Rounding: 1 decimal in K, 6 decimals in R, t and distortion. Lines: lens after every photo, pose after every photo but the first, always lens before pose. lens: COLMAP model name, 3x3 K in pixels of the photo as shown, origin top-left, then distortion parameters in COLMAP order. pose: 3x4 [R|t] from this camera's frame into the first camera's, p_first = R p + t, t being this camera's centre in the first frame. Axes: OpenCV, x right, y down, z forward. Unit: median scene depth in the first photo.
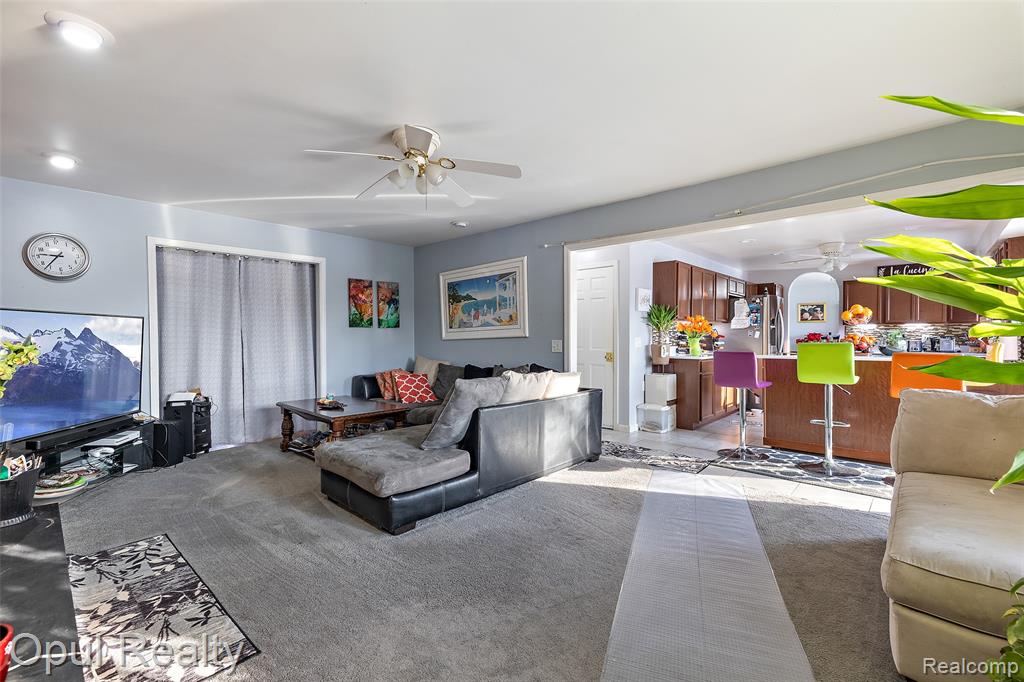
lens RADIAL K [[439.4, 0, 511.7], [0, 439.4, 342.6], [0, 0, 1]] dist [-0.001877, -0.000001]
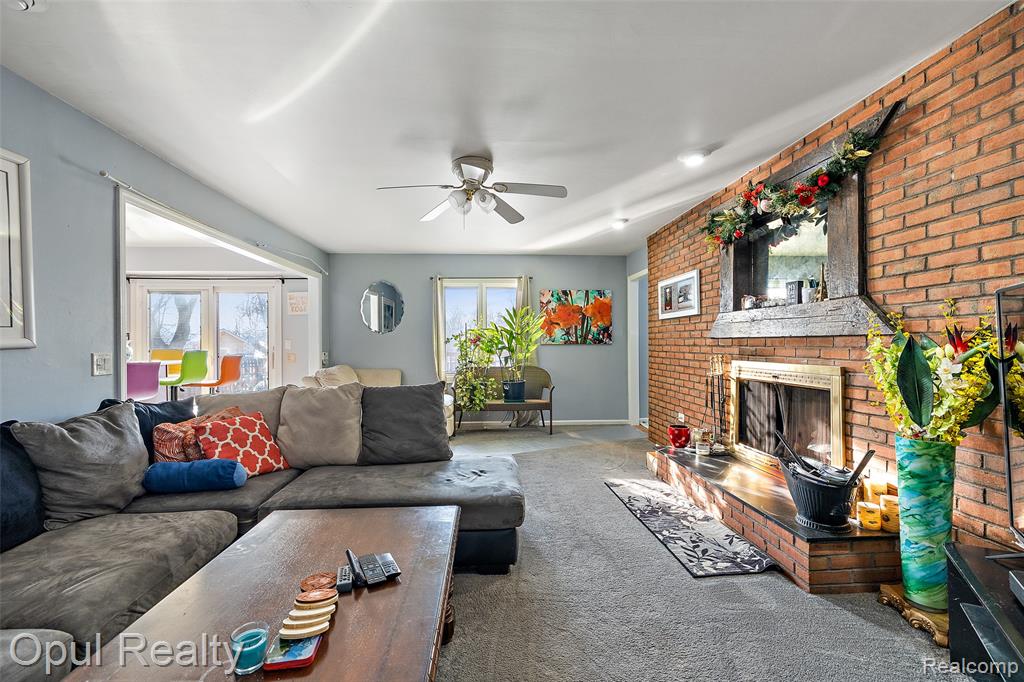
lens RADIAL K [[439.4, 0, 513.6], [0, 439.4, 342.5], [0, 0, 1]] dist [-0.001877, -0.000001]
pose [[-0.724071, 0.008713, 0.689671, -1.323437], [0.012945, 0.999916, 0.000959, -0.014704], [-0.689604, 0.009622, -0.724123, 2.171089]]
